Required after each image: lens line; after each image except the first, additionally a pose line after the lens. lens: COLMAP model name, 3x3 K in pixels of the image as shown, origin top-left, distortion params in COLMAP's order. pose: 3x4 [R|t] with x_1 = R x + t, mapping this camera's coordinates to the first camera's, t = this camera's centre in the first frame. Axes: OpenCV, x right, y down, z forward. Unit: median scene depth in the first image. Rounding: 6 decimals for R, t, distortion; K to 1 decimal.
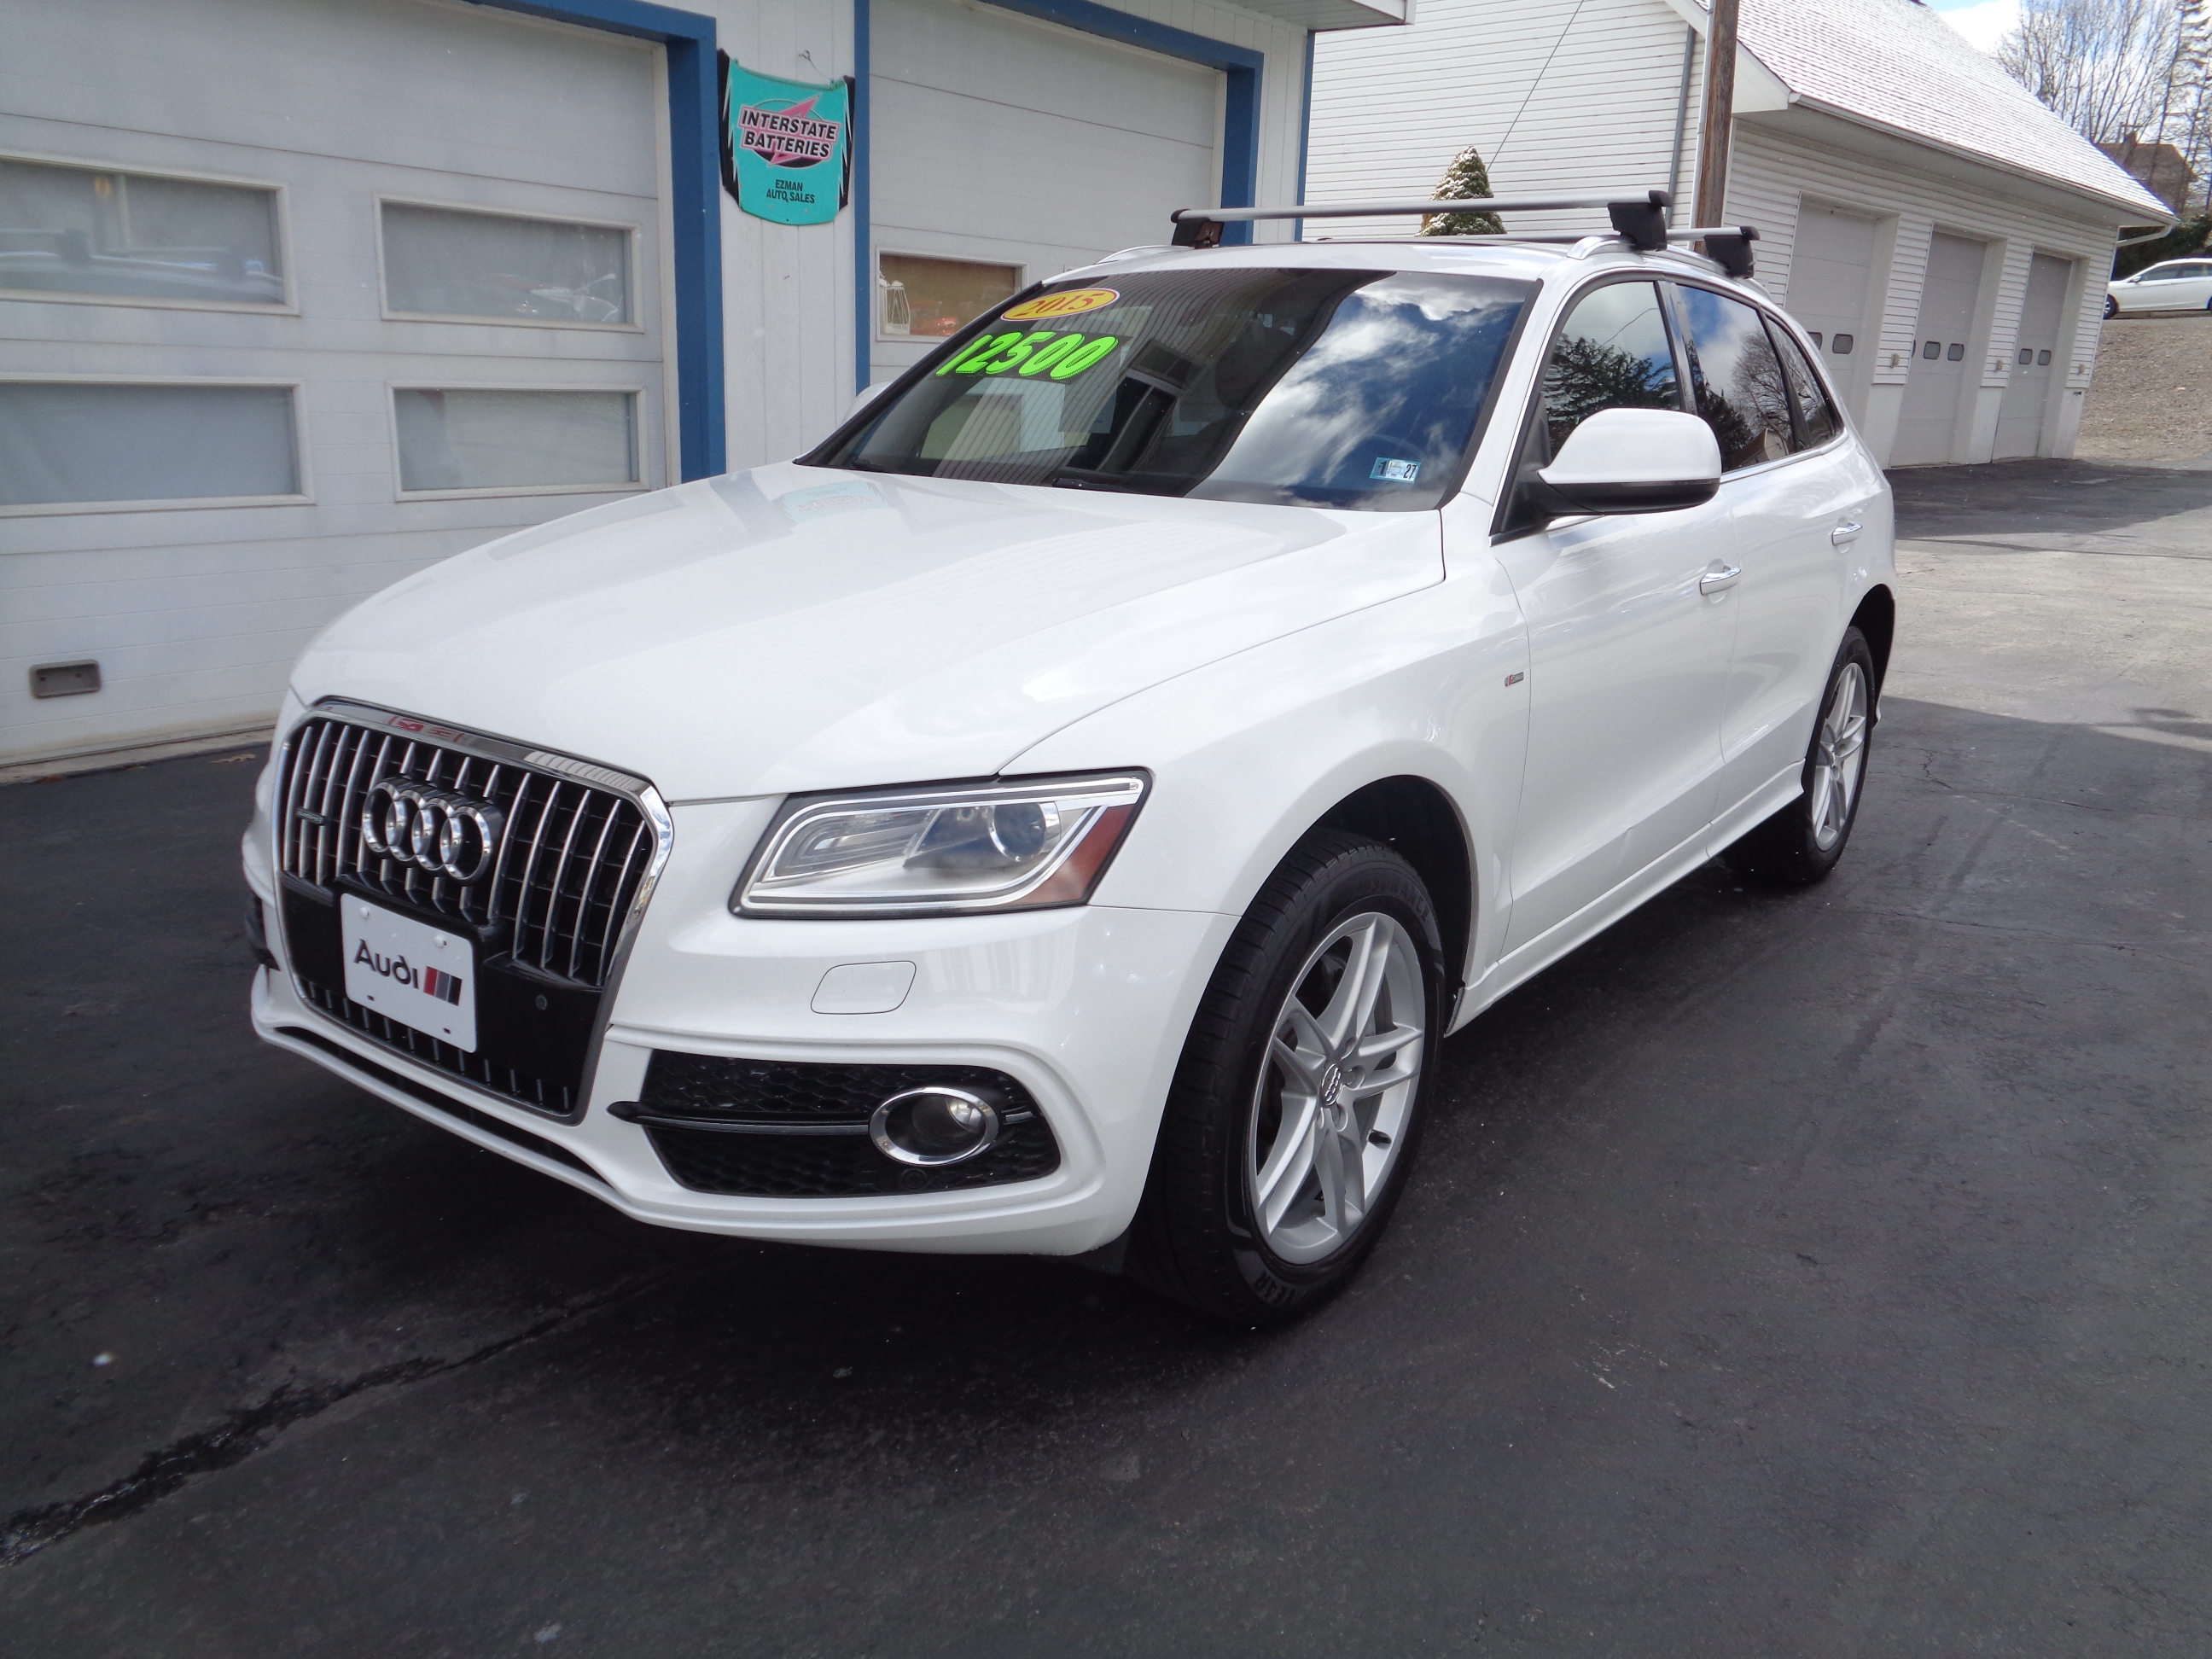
lens RADIAL K [[1657.4, 0, 1106.0], [0, 1657.4, 829.5], [0, 0, 1]] dist [0.029853, -0.000781]
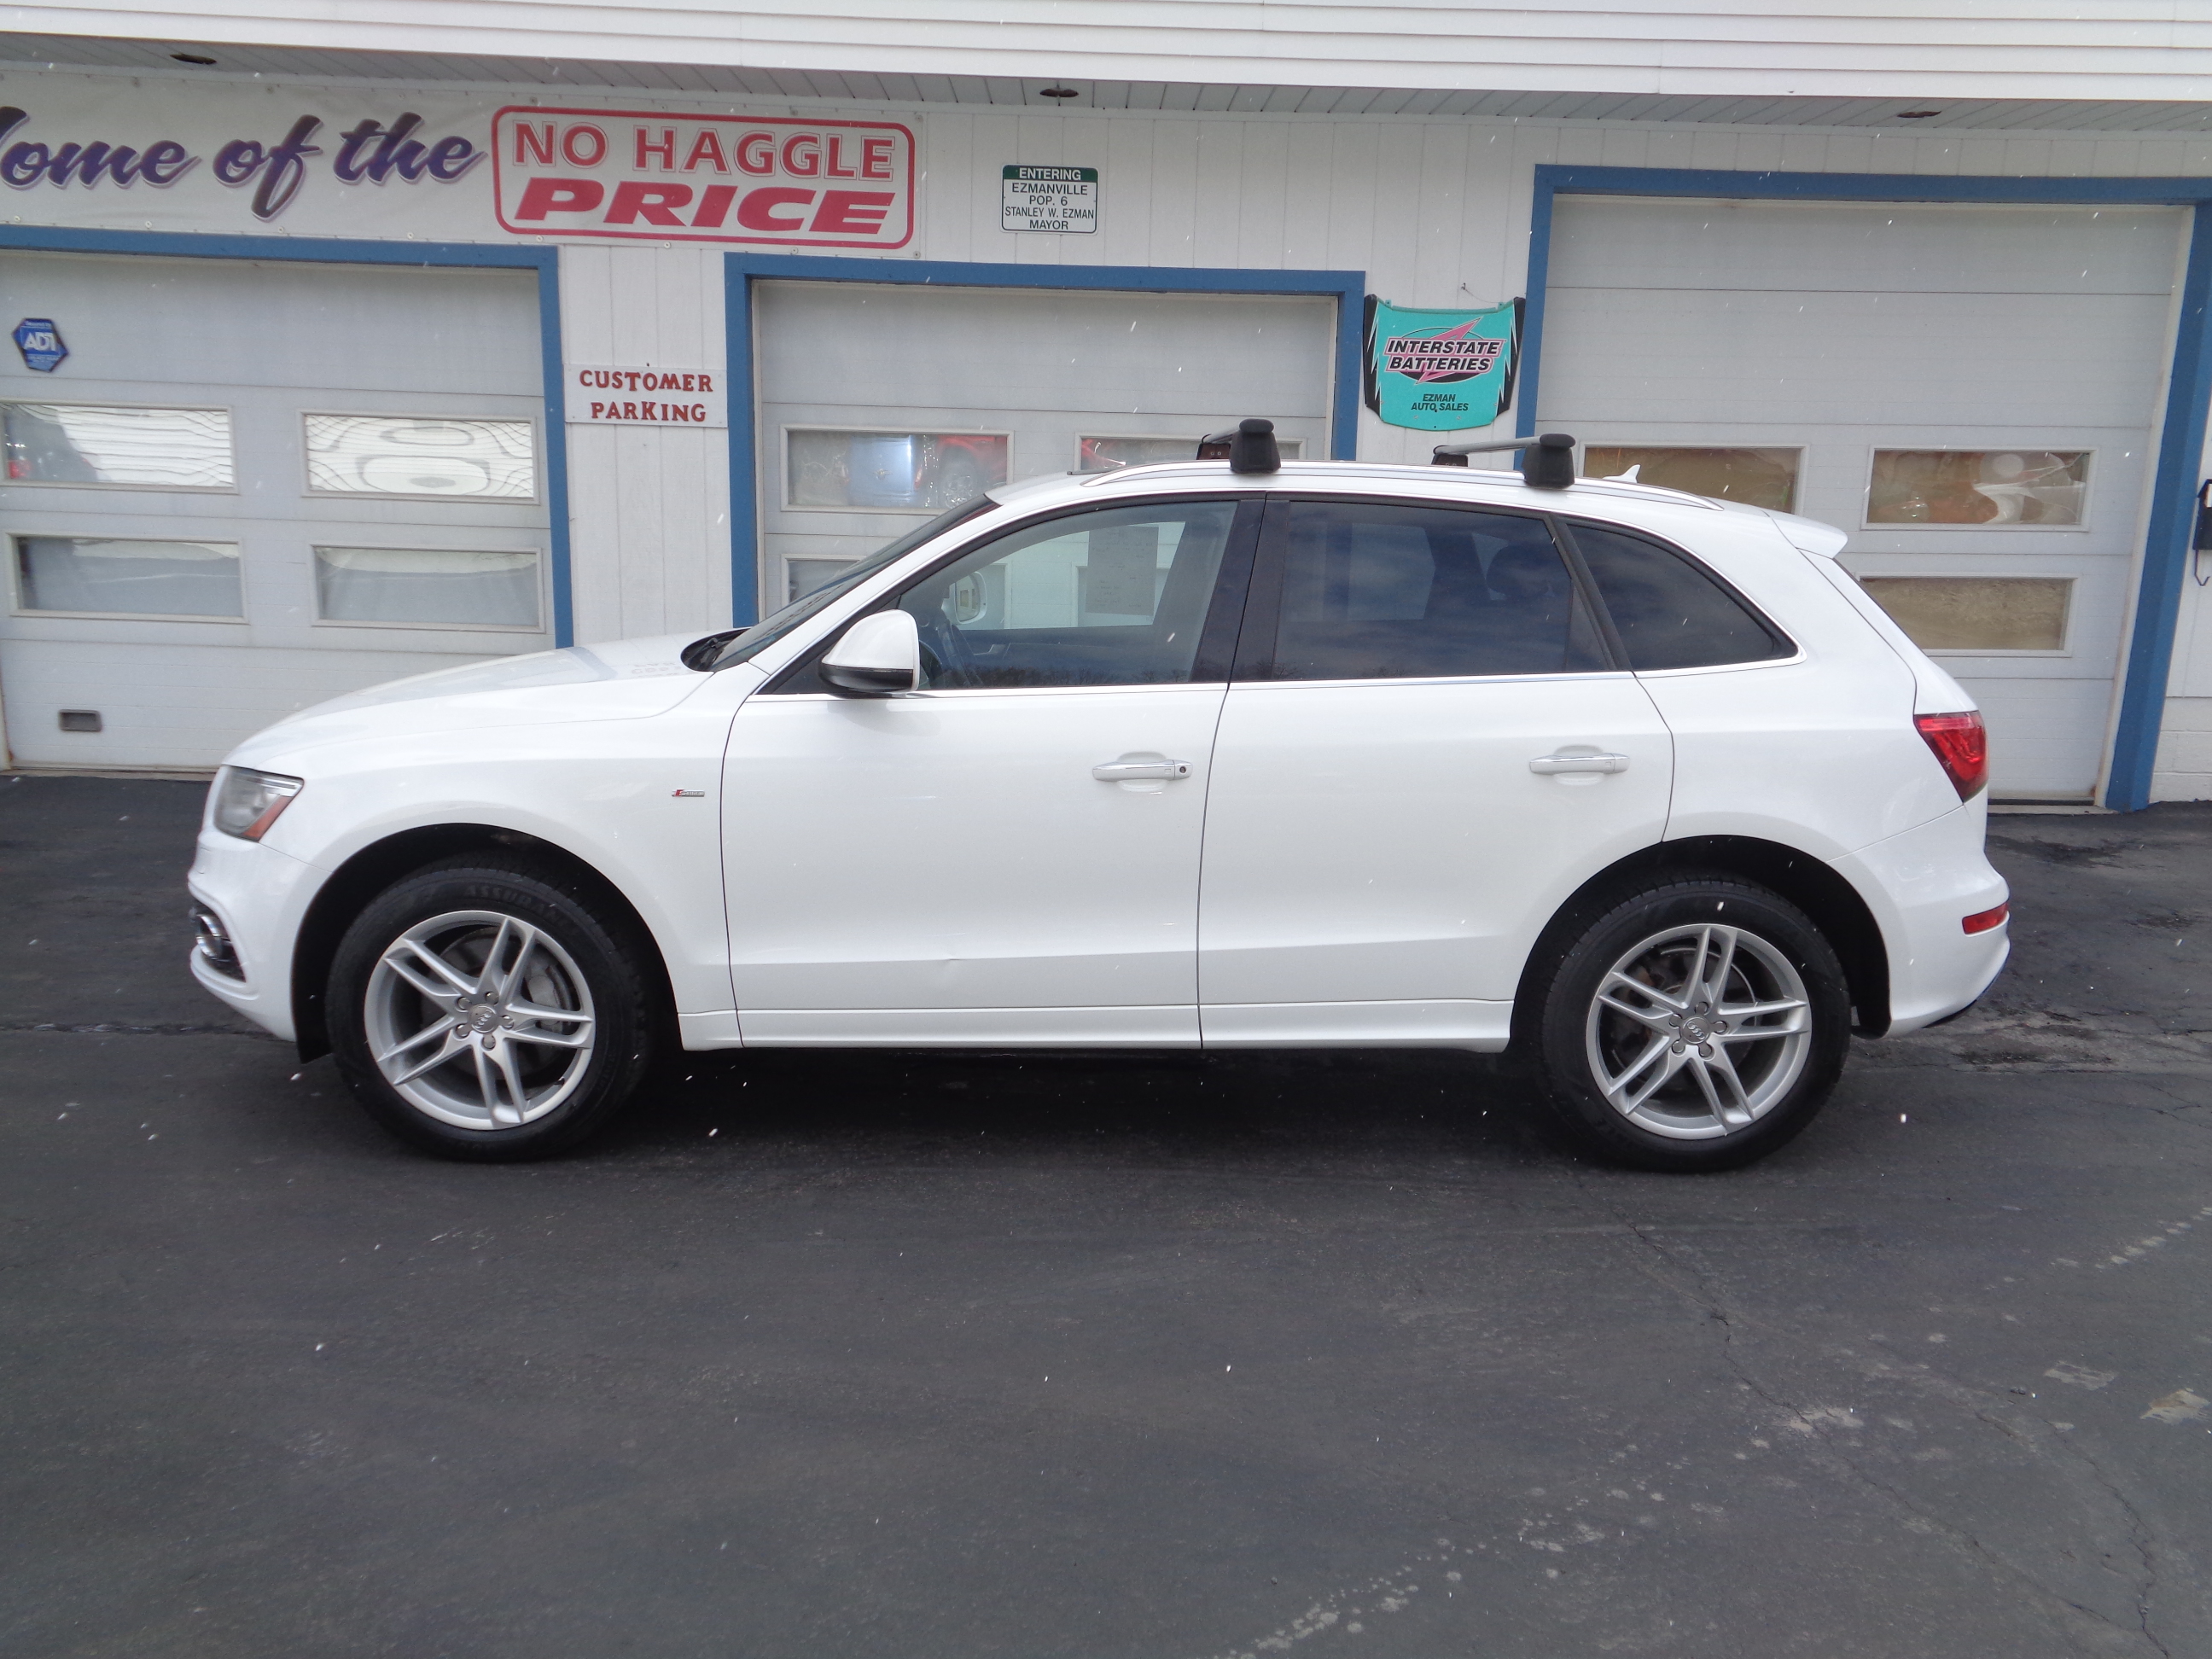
lens RADIAL K [[1657.4, 0, 1106.0], [0, 1657.4, 829.5], [0, 0, 1]] dist [0.029853, -0.000781]
pose [[0.610622, 0.144201, -0.778683, 0.625887], [-0.216607, 0.976198, 0.010920, -0.060574], [0.761723, 0.162000, 0.627323, 0.159329]]
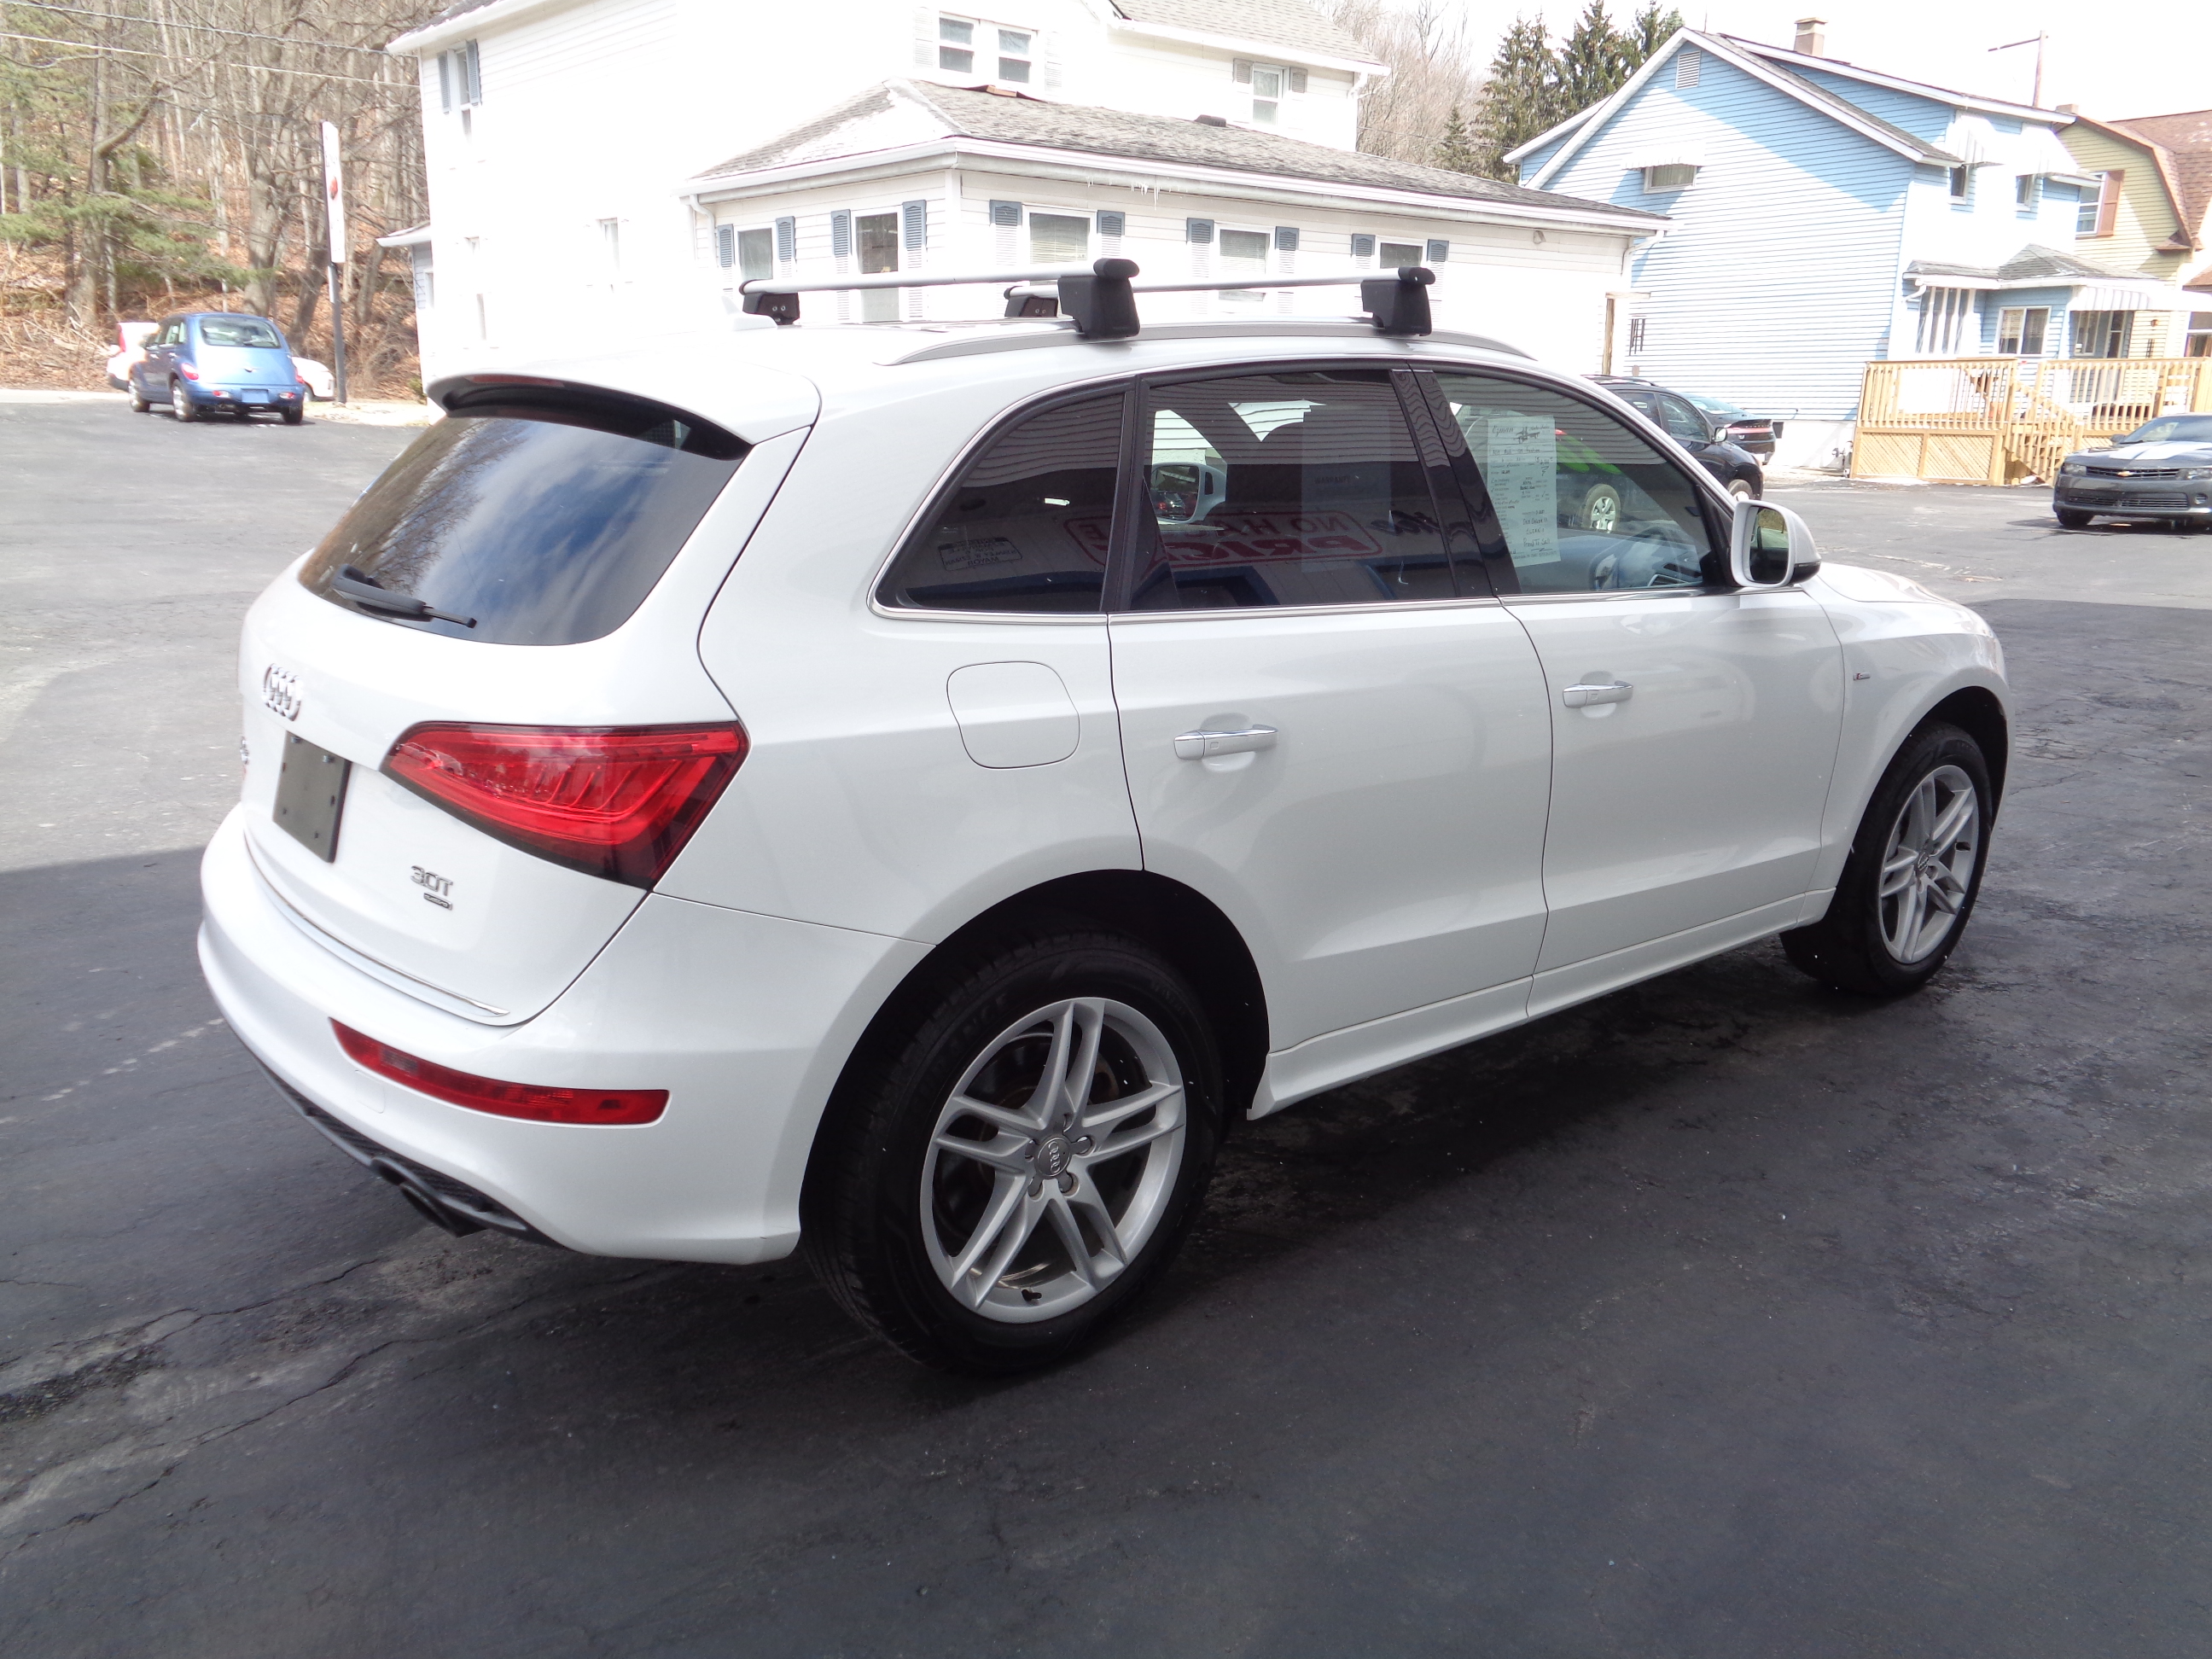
lens RADIAL K [[1696.0, 0, 1125.3], [0, 1696.0, 827.1], [0, 0, 1]] dist [0.001062, 0.011015]
pose [[-0.965203, -0.098862, 0.242093, -0.020113], [0.037530, 0.863829, 0.502385, -0.341883], [-0.258794, 0.493989, -0.830060, 1.136534]]
